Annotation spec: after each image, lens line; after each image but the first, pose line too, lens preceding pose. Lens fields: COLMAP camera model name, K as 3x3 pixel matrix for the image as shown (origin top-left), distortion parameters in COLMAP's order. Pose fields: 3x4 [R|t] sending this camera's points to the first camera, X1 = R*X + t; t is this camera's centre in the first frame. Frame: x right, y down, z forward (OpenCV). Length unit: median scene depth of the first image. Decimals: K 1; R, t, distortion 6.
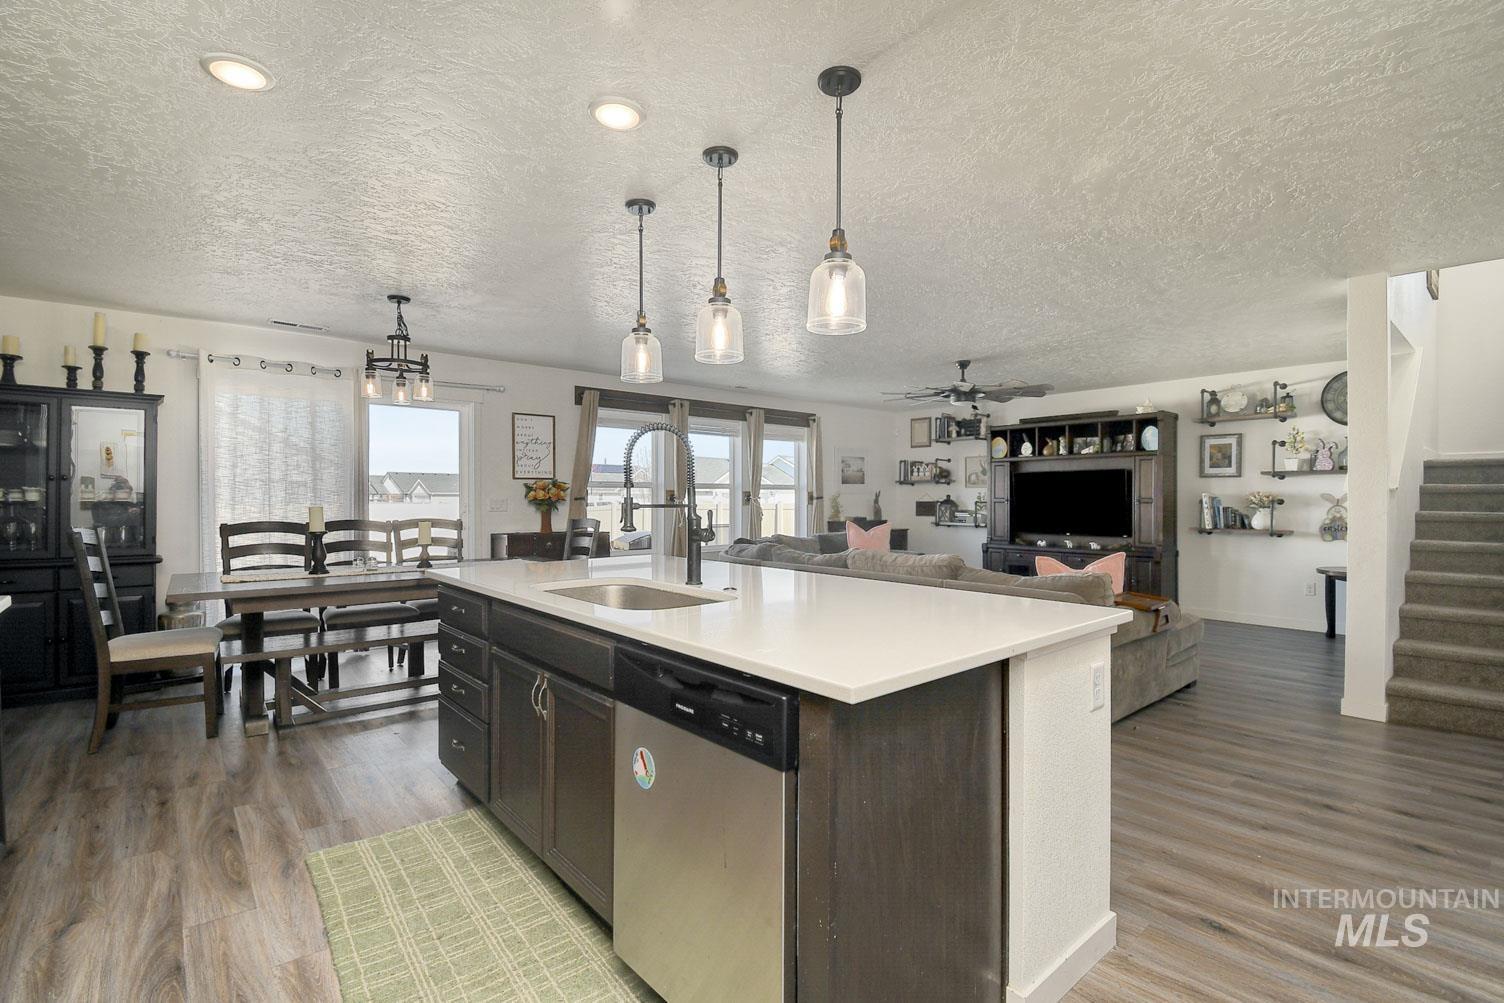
lens RADIAL K [[677.9, 0, 743.7], [0, 677.9, 499.6], [0, 0, 1]] dist [-0.009827, -0.010119]
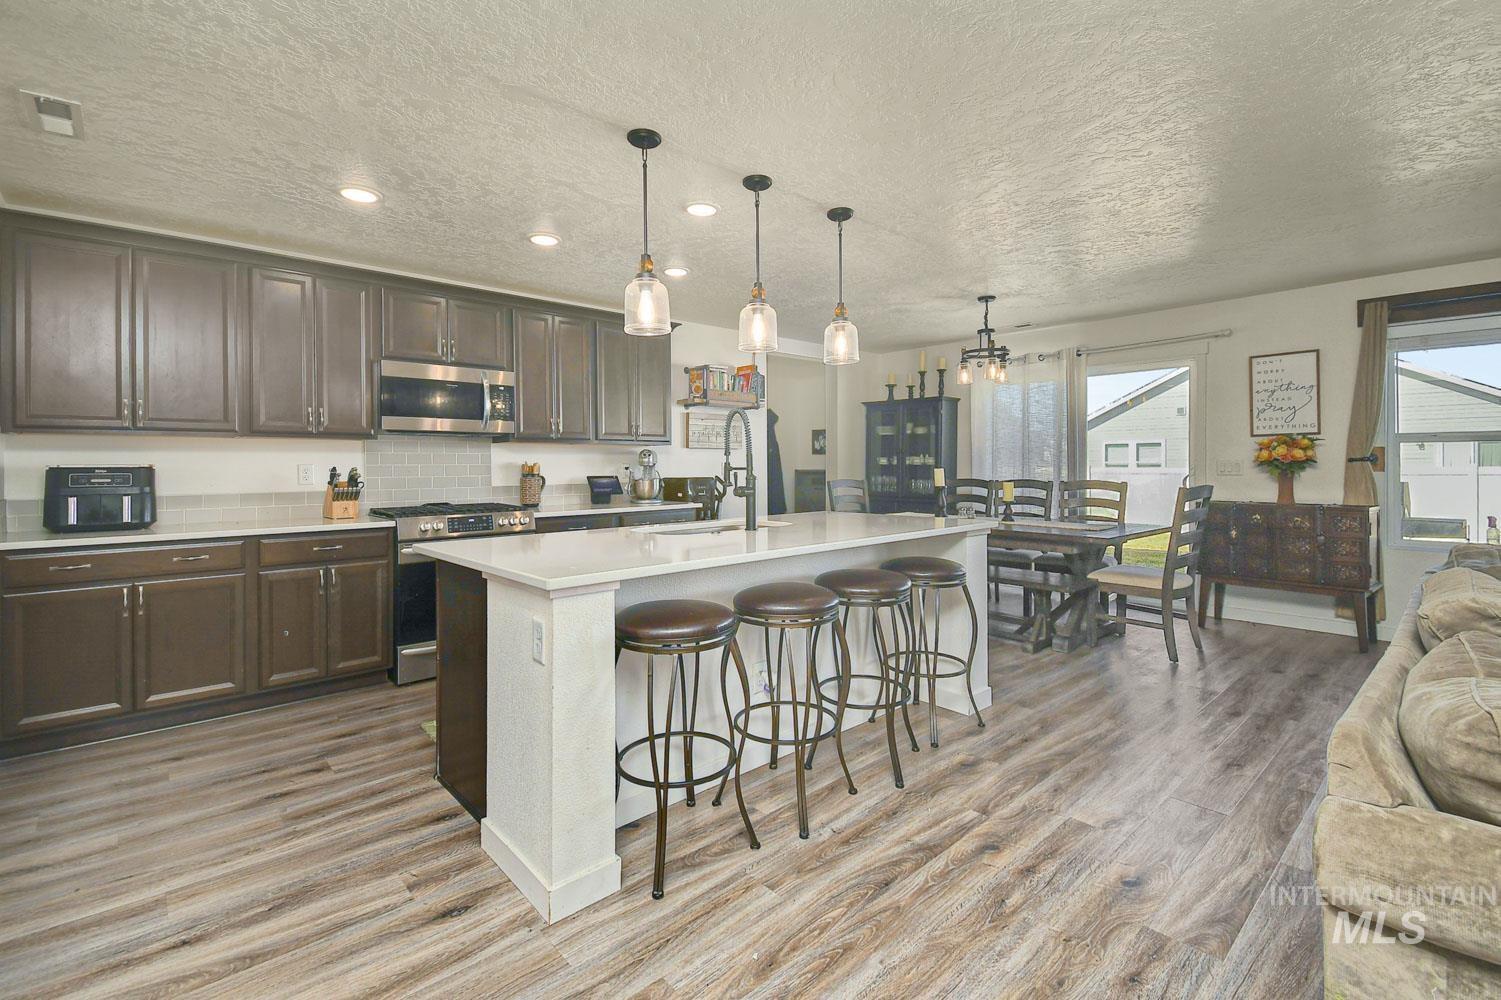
lens RADIAL K [[676.6, 0, 766.5], [0, 676.6, 456.6], [0, 0, 1]] dist [-0.009827, -0.010119]
pose [[0.018277, -0.009011, -0.999792, 0.422774], [0.009200, 0.999919, -0.008844, -0.003626], [0.999791, -0.009036, 0.018359, 0.350057]]
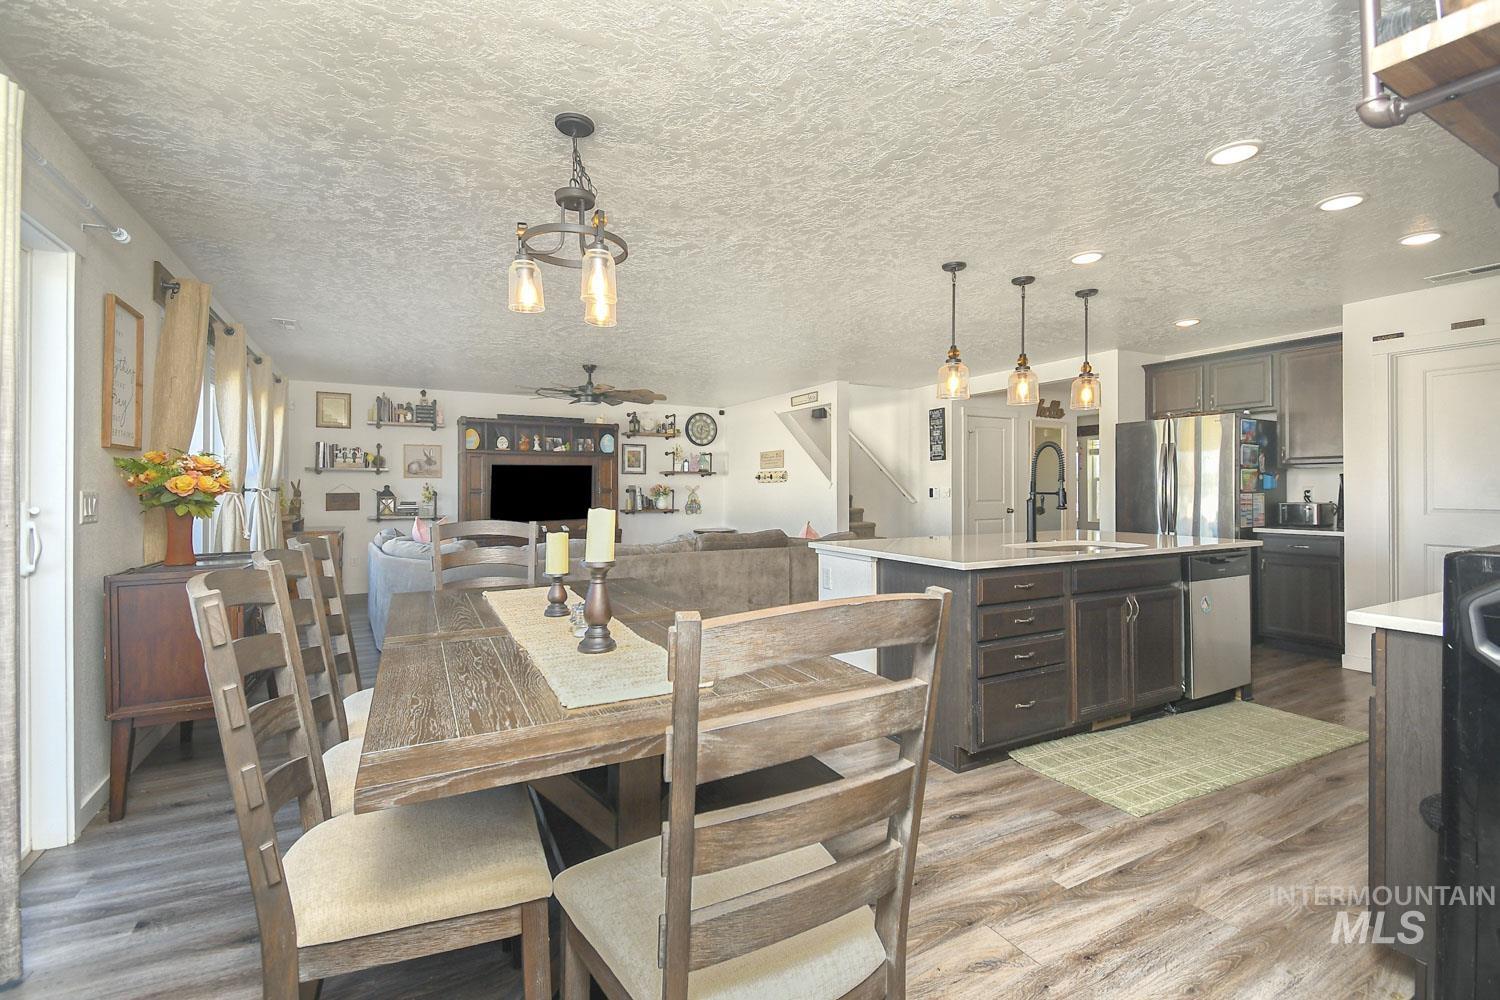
lens RADIAL K [[666.0, 0, 742.2], [0, 666.0, 485.3], [0, 0, 1]] dist [0.003557, -0.003581]
pose [[0.214862, 0.005546, 0.976629, -0.626947], [0.002074, 0.999979, -0.006134, -0.000242], [-0.976642, 0.003343, 0.214846, 0.470612]]
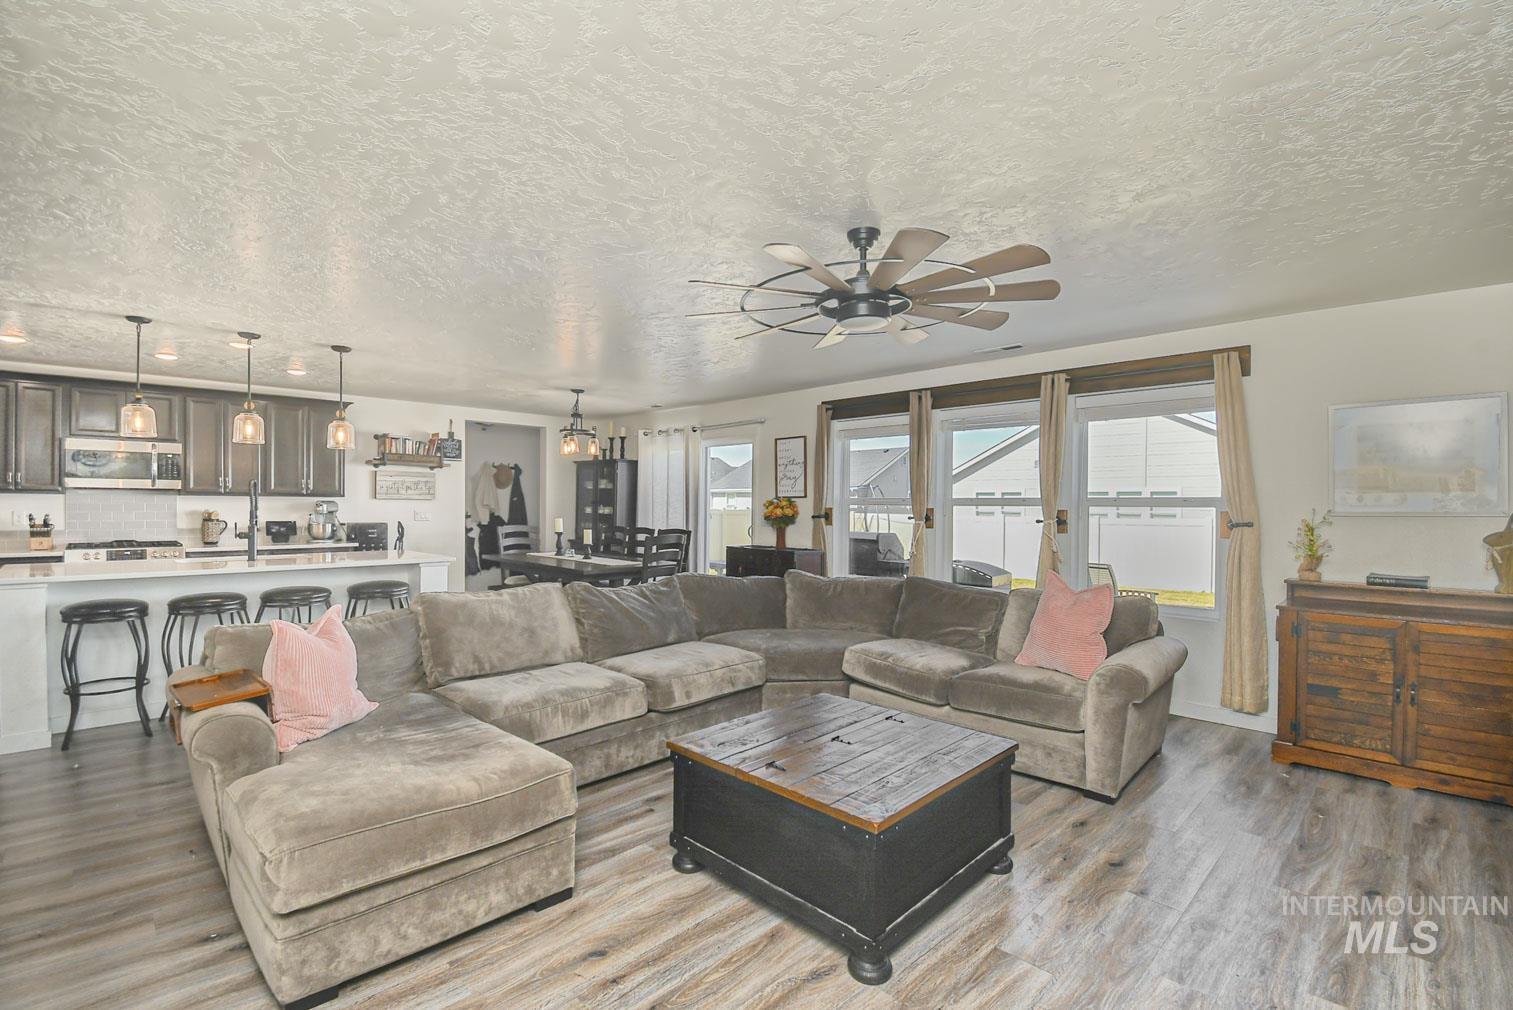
lens RADIAL K [[682.0, 0, 790.8], [0, 682.0, 508.6], [0, 0, 1]] dist [-0.009827, -0.010119]
pose [[0.098426, 0.008776, -0.995106, 0.705282], [-0.004925, 0.999953, 0.008331, -0.019825], [0.995132, 0.004081, 0.098465, 0.819247]]
